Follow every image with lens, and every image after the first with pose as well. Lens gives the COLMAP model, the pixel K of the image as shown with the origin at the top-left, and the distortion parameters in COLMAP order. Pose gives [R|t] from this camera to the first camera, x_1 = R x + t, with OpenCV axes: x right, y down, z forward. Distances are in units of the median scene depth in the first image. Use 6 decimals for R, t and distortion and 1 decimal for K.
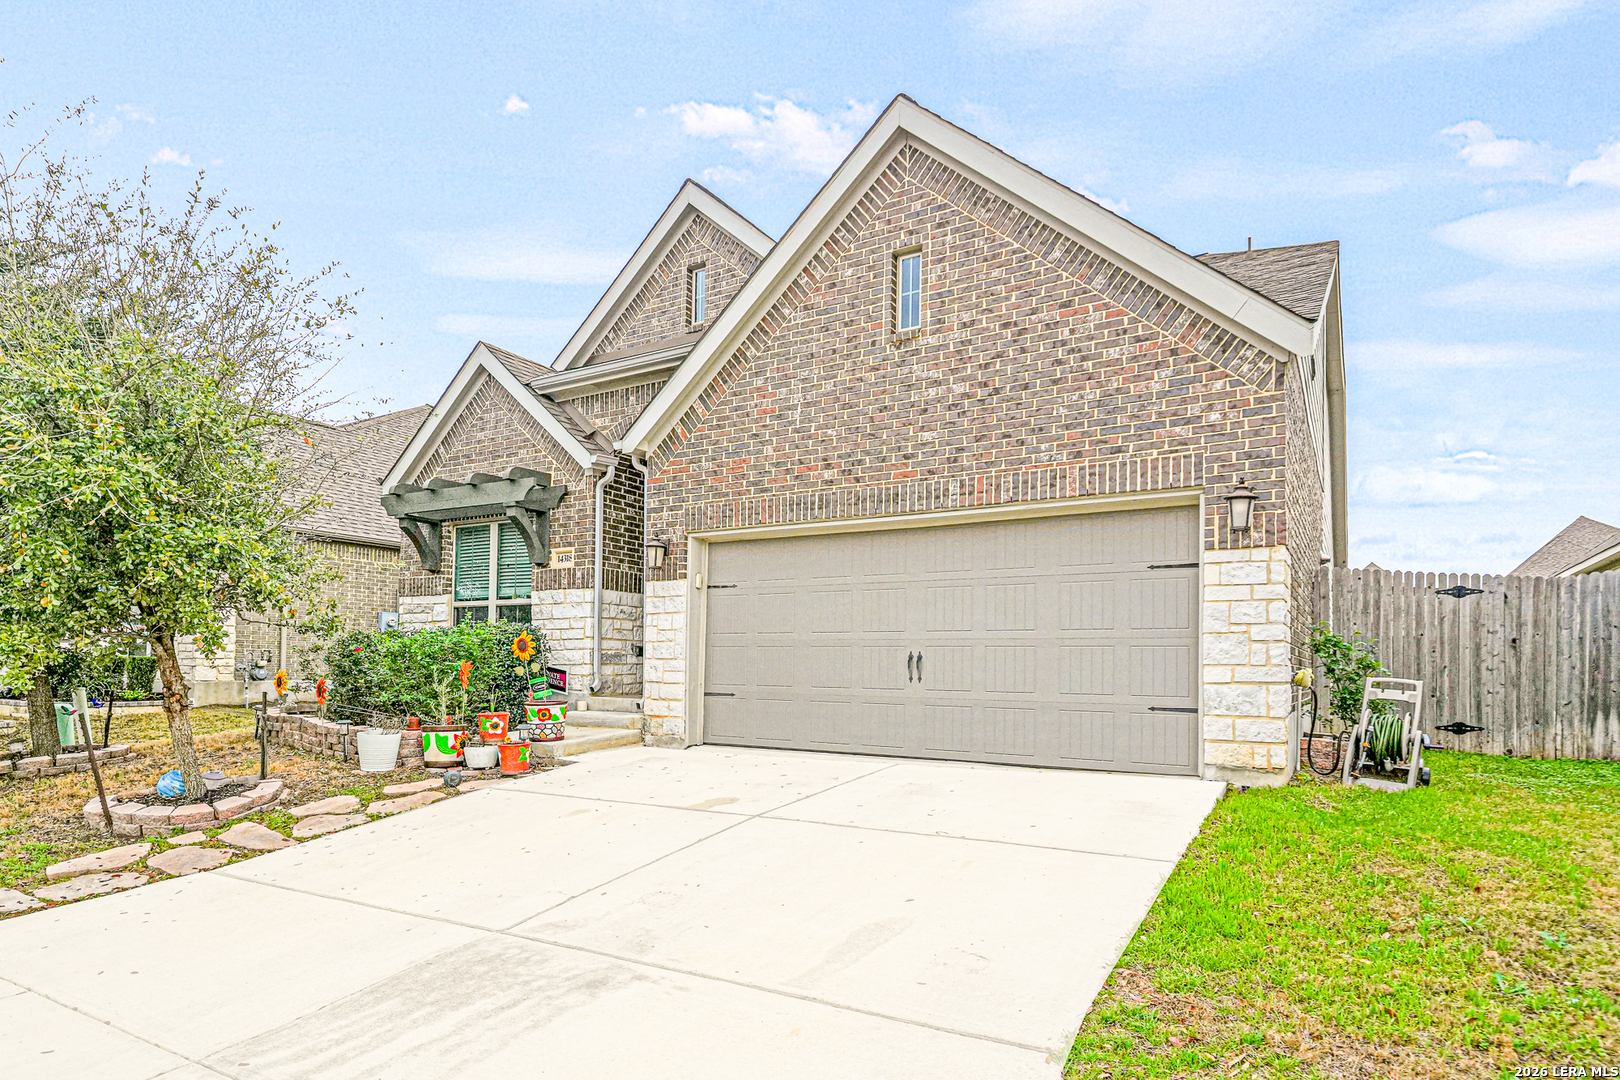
lens RADIAL K [[915.9, 0, 810.6], [0, 915.9, 653.7], [0, 0, 1]] dist [-0.001023, -0.000034]
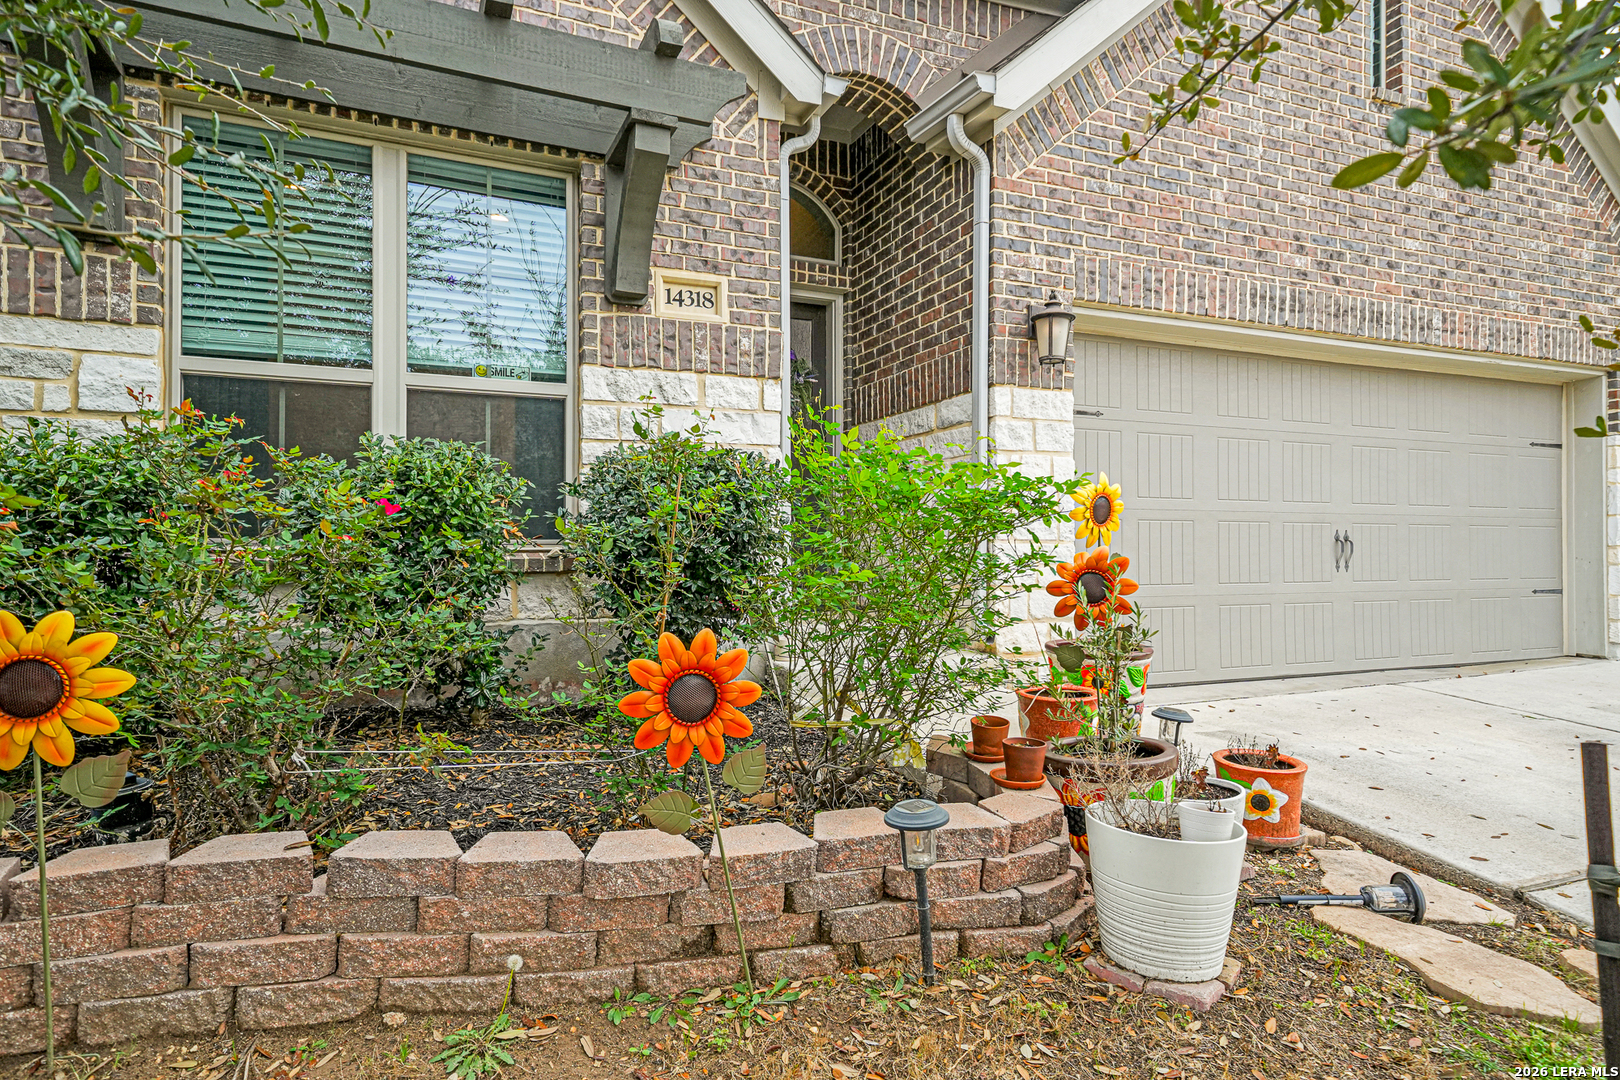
lens RADIAL K [[929.2, 0, 810.0], [0, 929.2, 540.0], [0, 0, 1]] dist [0.017981, 0.000816]
pose [[0.572366, -0.005036, 0.819983, -0.803809], [-0.007972, 0.999900, 0.011705, 0.000241], [-0.819959, -0.013236, 0.572269, 0.979359]]
